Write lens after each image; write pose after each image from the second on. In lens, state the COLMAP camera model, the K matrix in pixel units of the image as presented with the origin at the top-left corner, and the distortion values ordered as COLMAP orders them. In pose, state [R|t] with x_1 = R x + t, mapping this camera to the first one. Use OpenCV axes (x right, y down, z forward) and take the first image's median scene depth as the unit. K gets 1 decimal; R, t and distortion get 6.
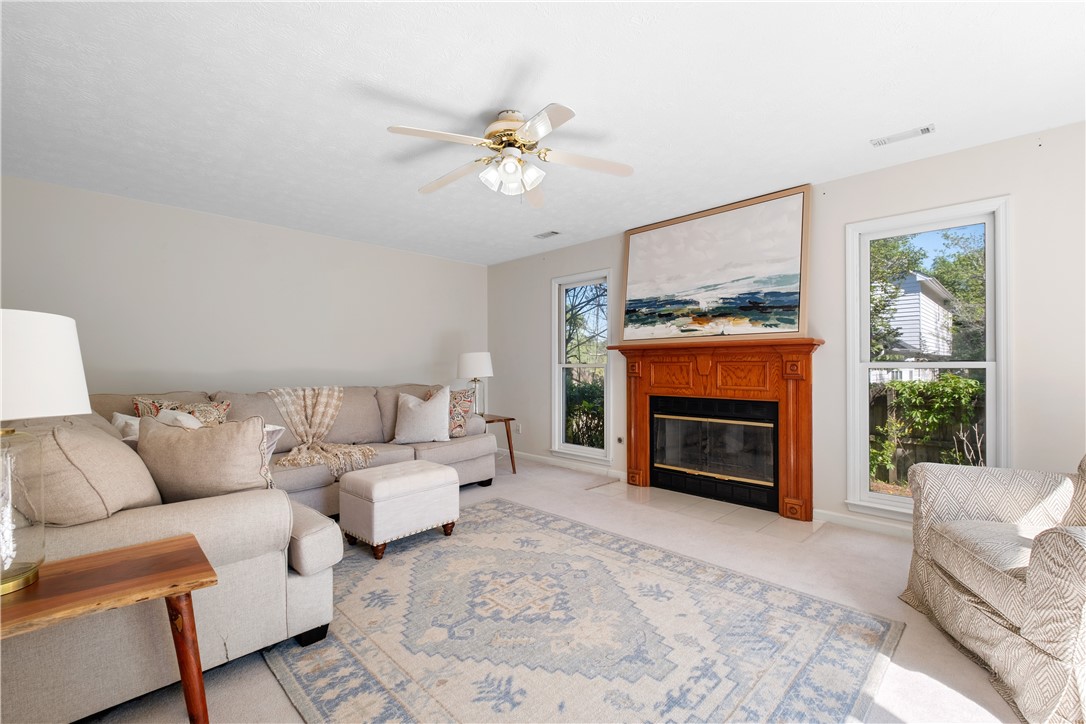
lens RADIAL K [[467.7, 0, 549.5], [0, 467.7, 363.2], [0, 0, 1]] dist [-0.002430, -0.003560]
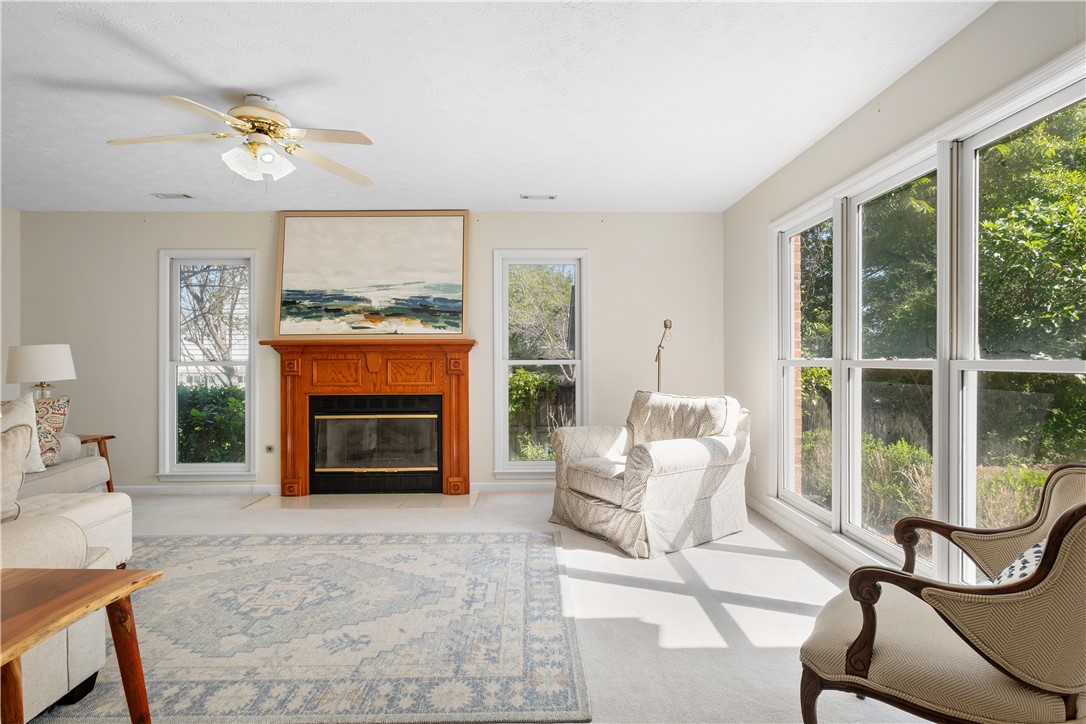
lens RADIAL K [[582.1, 0, 547.6], [0, 582.1, 357.9], [0, 0, 1]] dist [-0.005737, -0.002011]
pose [[0.690705, 0.004760, 0.723121, -0.451112], [-0.000537, 0.999981, -0.006070, 0.002140], [-0.723136, 0.003804, 0.690695, -0.202787]]
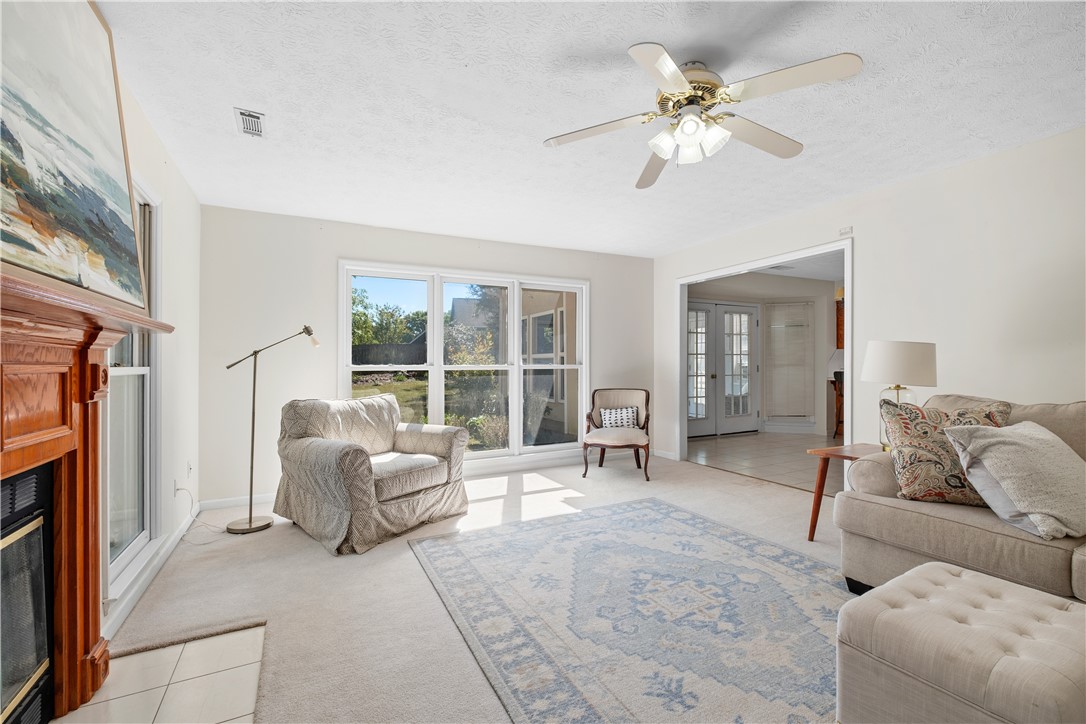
lens RADIAL K [[467.7, 0, 538.9], [0, 467.7, 366.2], [0, 0, 1]] dist [-0.002430, -0.003560]
pose [[-0.945910, 0.011742, 0.324217, -0.085075], [0.012882, 0.999916, 0.001369, 0.005078], [-0.324174, 0.005472, -0.945982, 1.594426]]
